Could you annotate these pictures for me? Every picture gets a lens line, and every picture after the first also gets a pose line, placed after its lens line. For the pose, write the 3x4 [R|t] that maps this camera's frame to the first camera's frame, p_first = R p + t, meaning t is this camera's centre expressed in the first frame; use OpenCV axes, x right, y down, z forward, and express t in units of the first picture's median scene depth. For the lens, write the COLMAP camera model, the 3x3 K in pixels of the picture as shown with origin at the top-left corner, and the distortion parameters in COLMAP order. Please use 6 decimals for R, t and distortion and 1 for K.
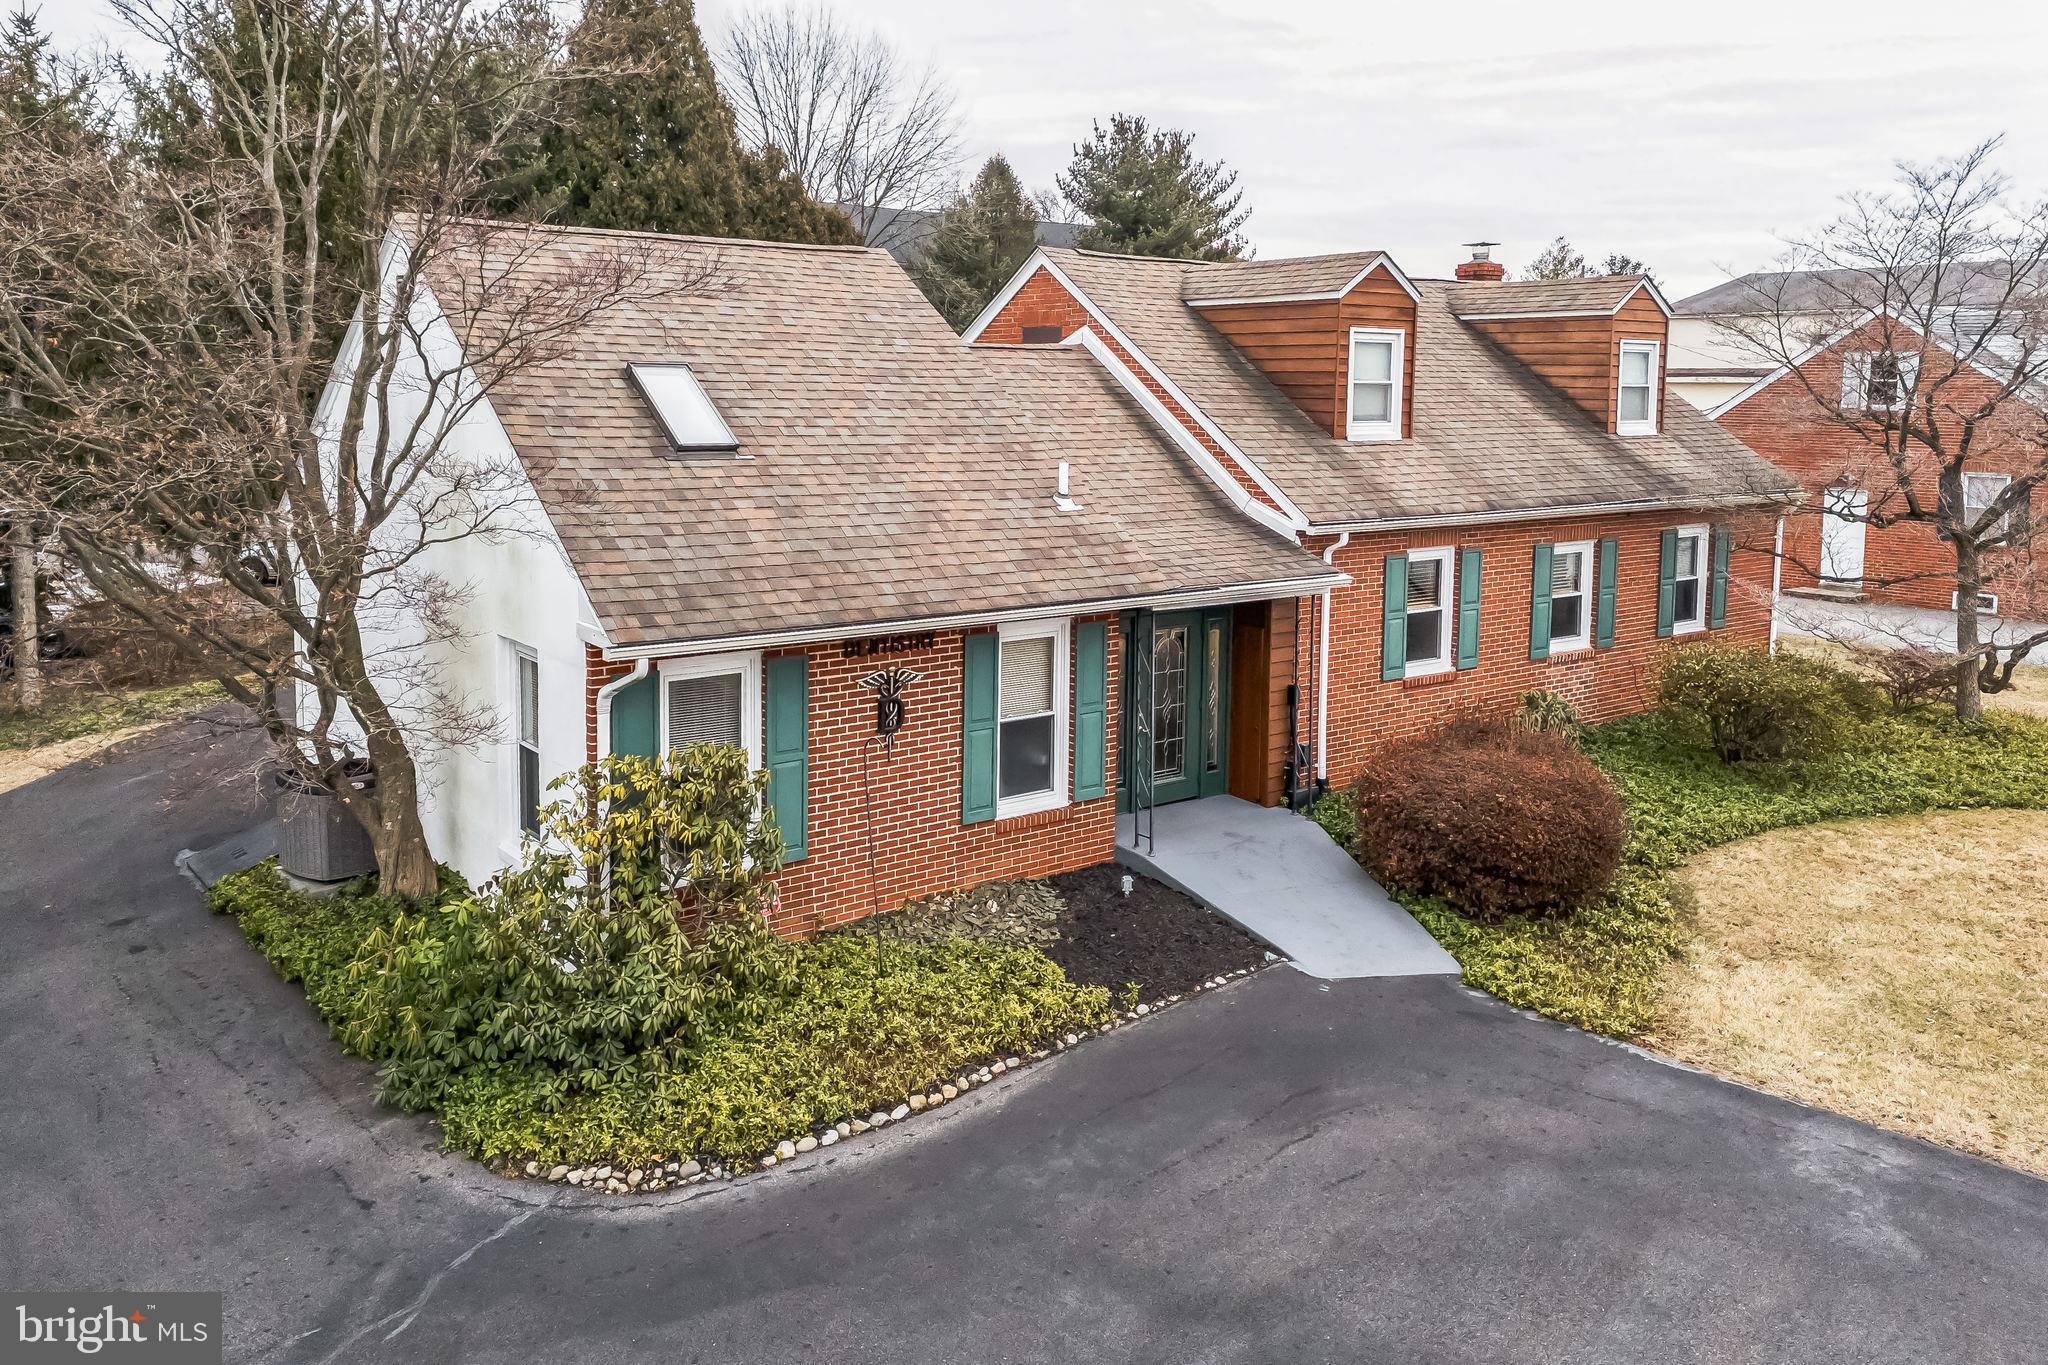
lens RADIAL K [[1564.0, 0, 1019.5], [0, 1564.0, 531.7], [0, 0, 1]] dist [0.067953, -0.048148]
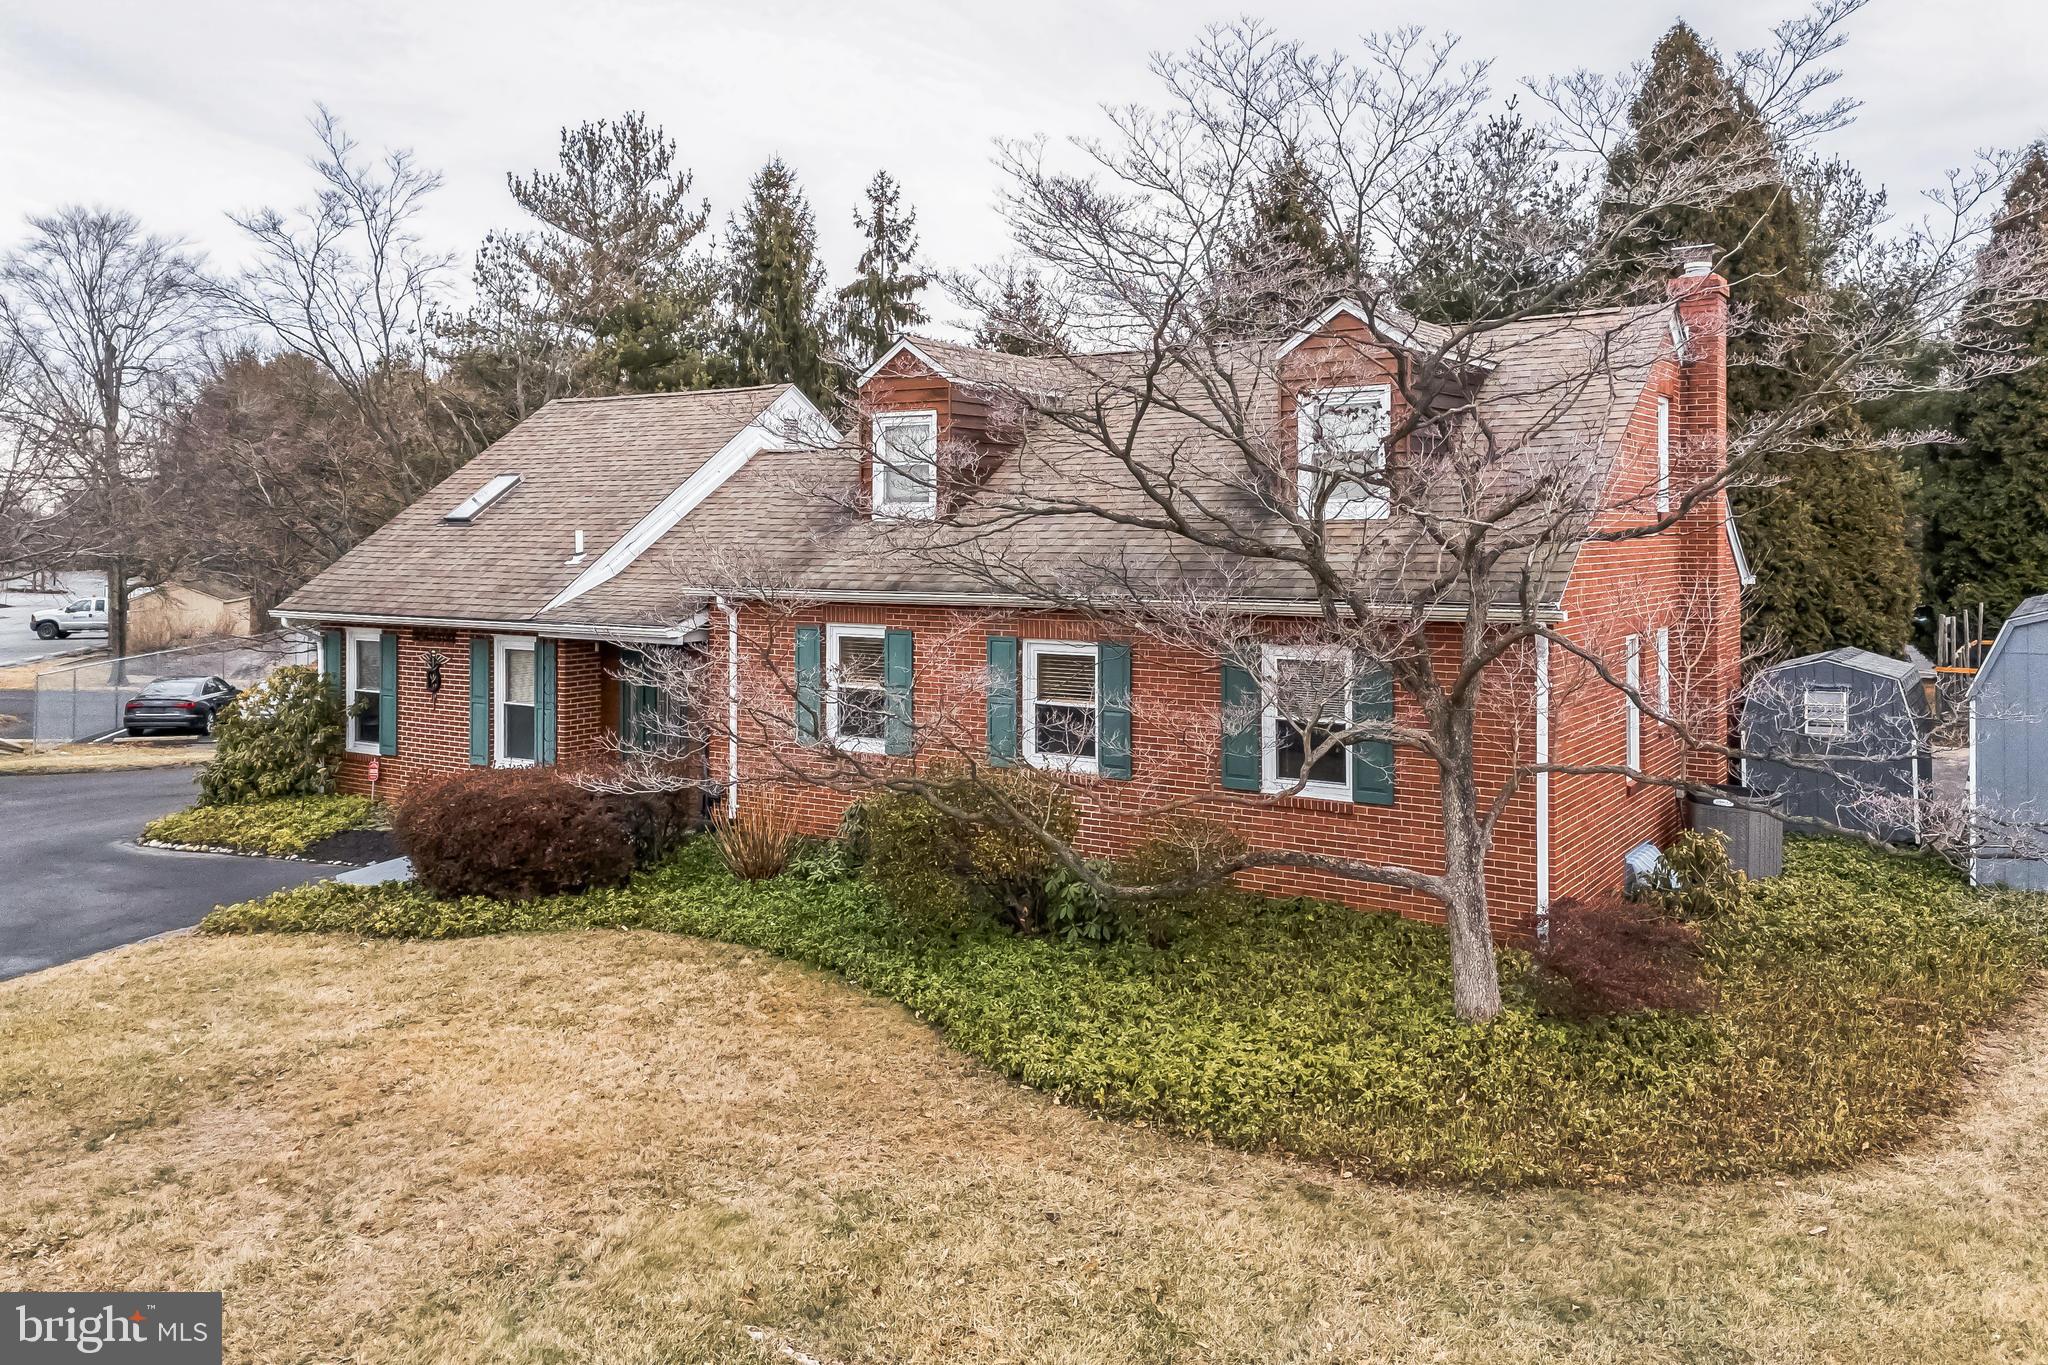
lens RADIAL K [[1564.0, 0, 1019.5], [0, 1564.0, 531.7], [0, 0, 1]] dist [0.067953, -0.048148]
pose [[0.318394, -0.009505, -0.947911, 1.685144], [-0.084784, 0.995657, -0.038462, -0.026265], [0.944159, 0.092614, 0.316205, 1.051334]]
